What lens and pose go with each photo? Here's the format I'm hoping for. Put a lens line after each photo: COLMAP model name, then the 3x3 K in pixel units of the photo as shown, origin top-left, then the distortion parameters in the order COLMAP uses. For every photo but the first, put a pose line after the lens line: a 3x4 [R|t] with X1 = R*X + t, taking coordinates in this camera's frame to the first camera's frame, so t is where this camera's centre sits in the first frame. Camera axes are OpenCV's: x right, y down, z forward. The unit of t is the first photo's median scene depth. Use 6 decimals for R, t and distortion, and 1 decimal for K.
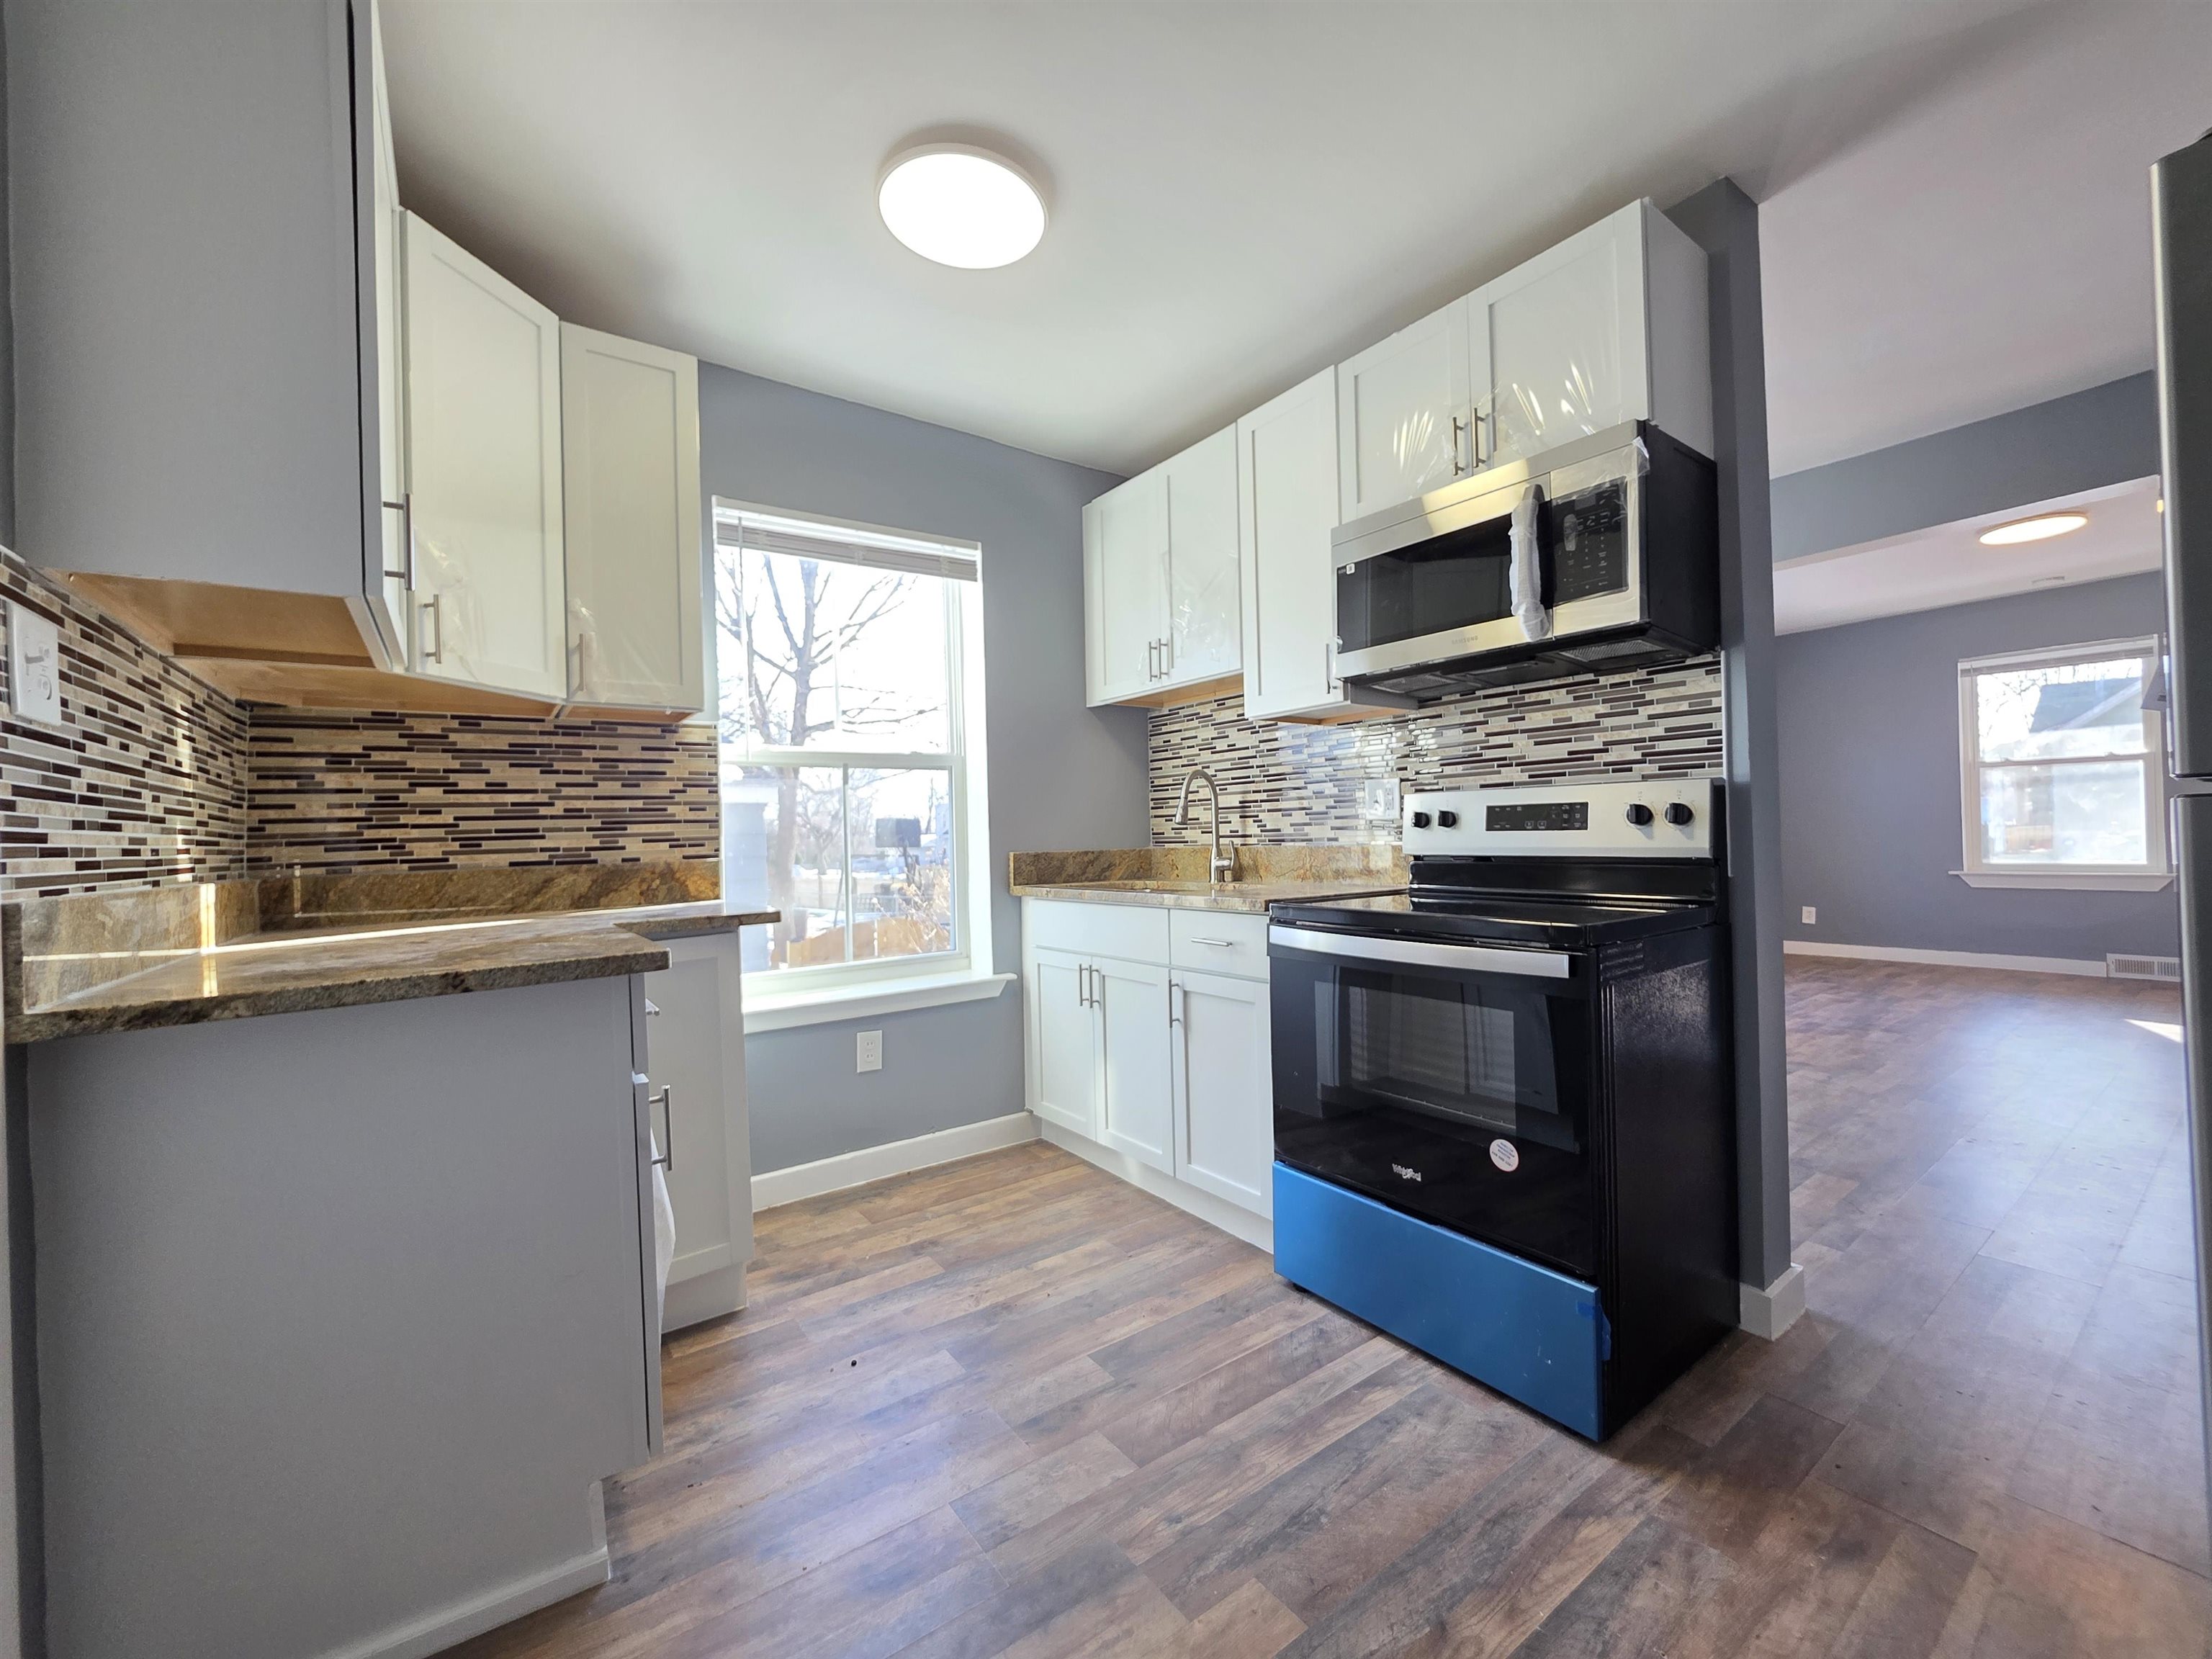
lens RADIAL K [[890.0, 0, 1113.2], [0, 890.0, 830.5], [0, 0, 1]] dist [0.000882, -0.000164]
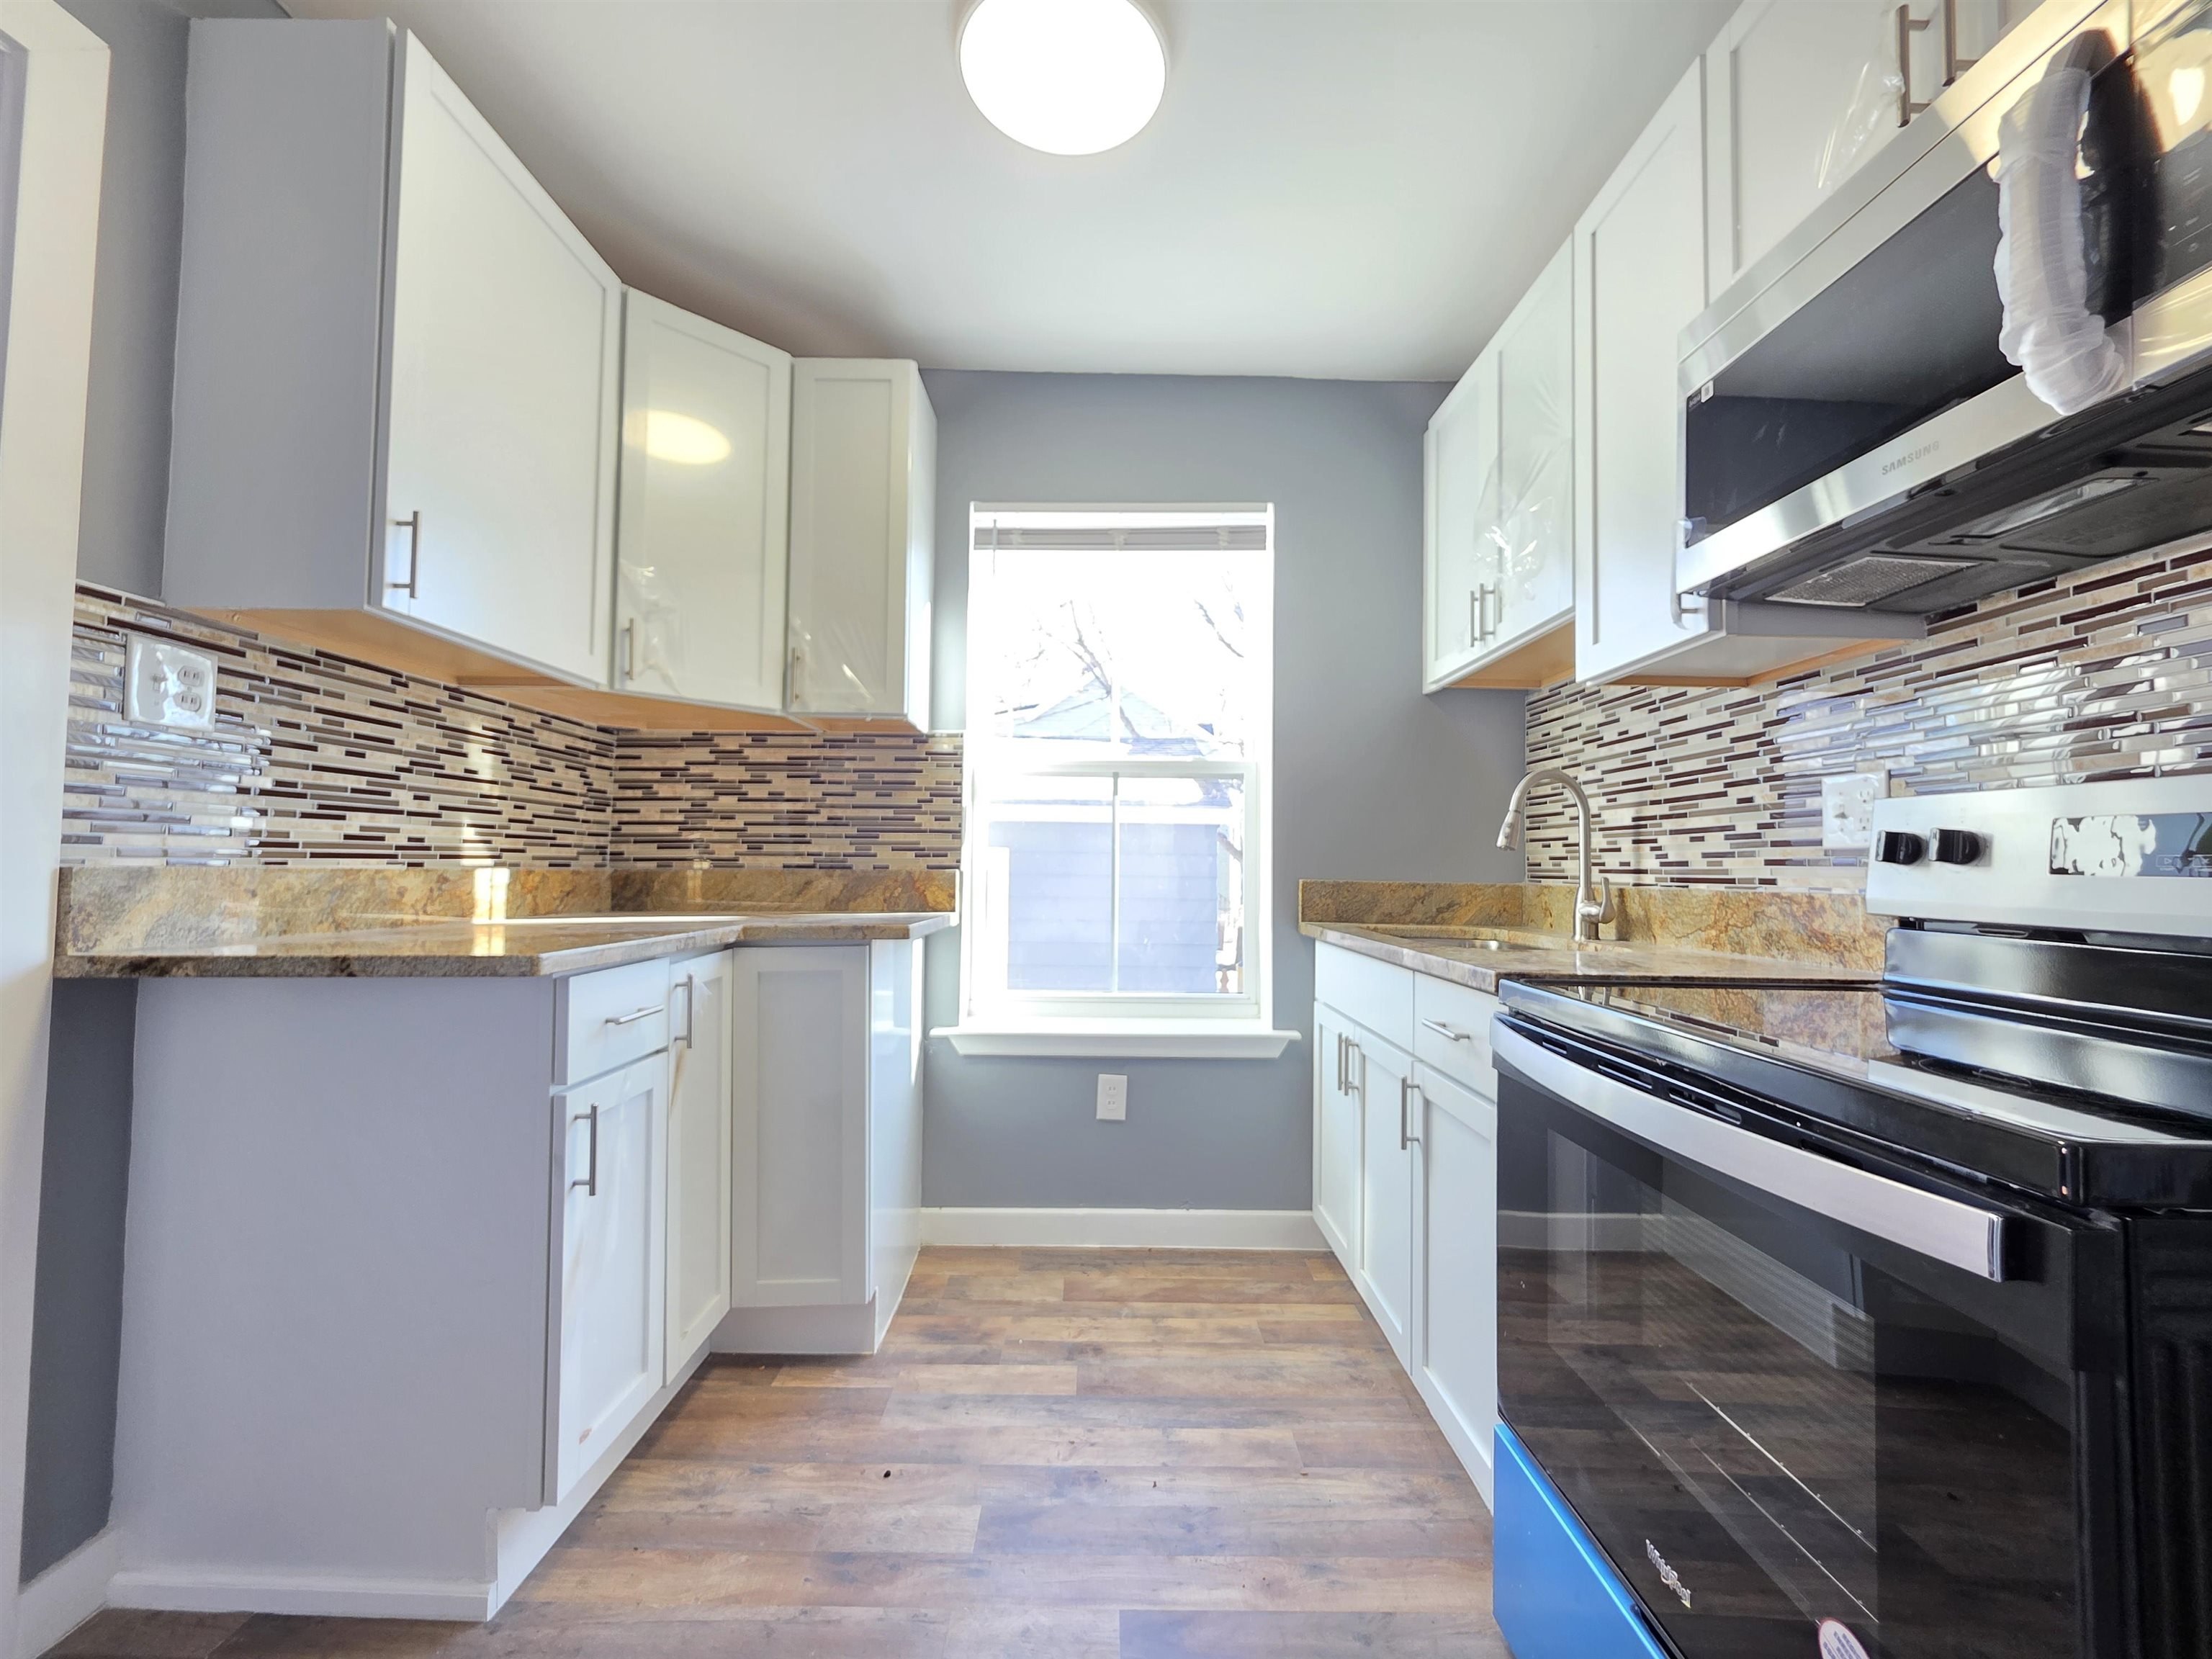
lens RADIAL K [[890.0, 0, 1111.7], [0, 890.0, 829.4], [0, 0, 1]] dist [0.000882, -0.000164]
pose [[0.812143, 0.013256, -0.583308, 0.284446], [-0.032357, 0.999227, -0.022343, 0.003695], [0.582560, 0.037019, 0.811944, 0.332725]]
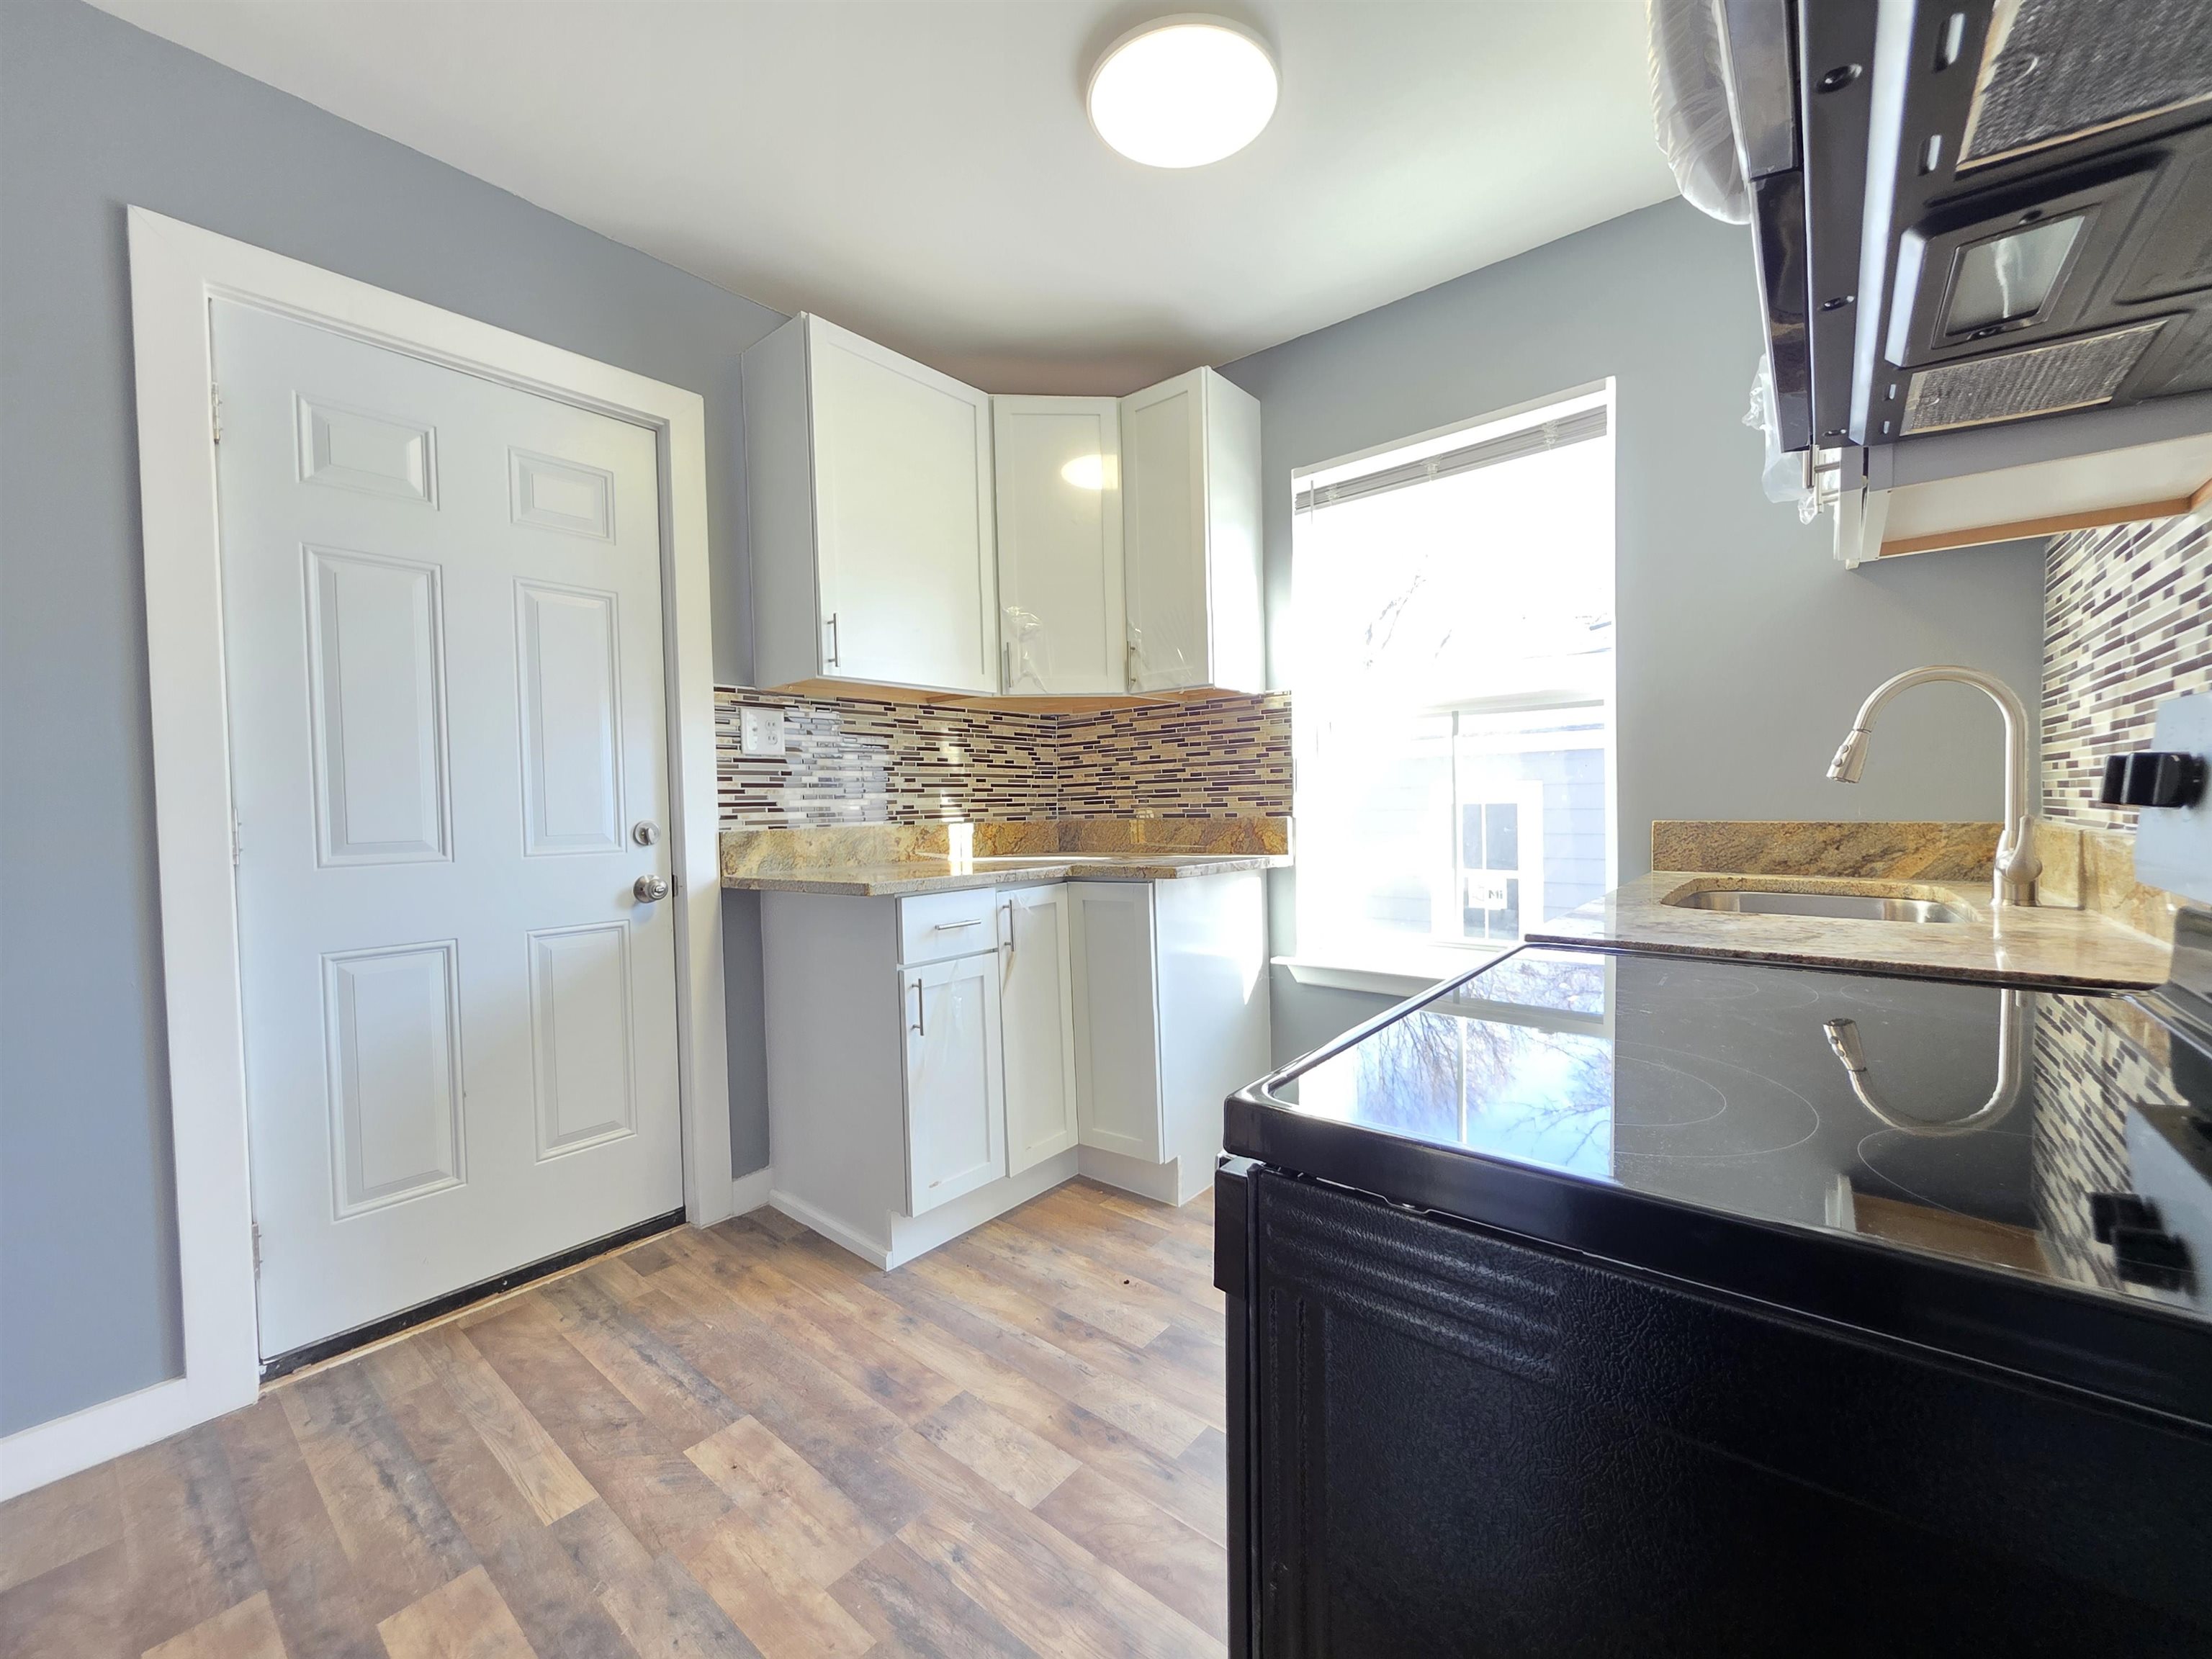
lens RADIAL K [[890.0, 0, 1111.0], [0, 890.0, 828.5], [0, 0, 1]] dist [0.000882, -0.000164]
pose [[0.252380, 0.050702, -0.966299, 0.584809], [0.016958, 0.998241, 0.056807, -0.020086], [0.967480, -0.030723, 0.251077, 0.570372]]
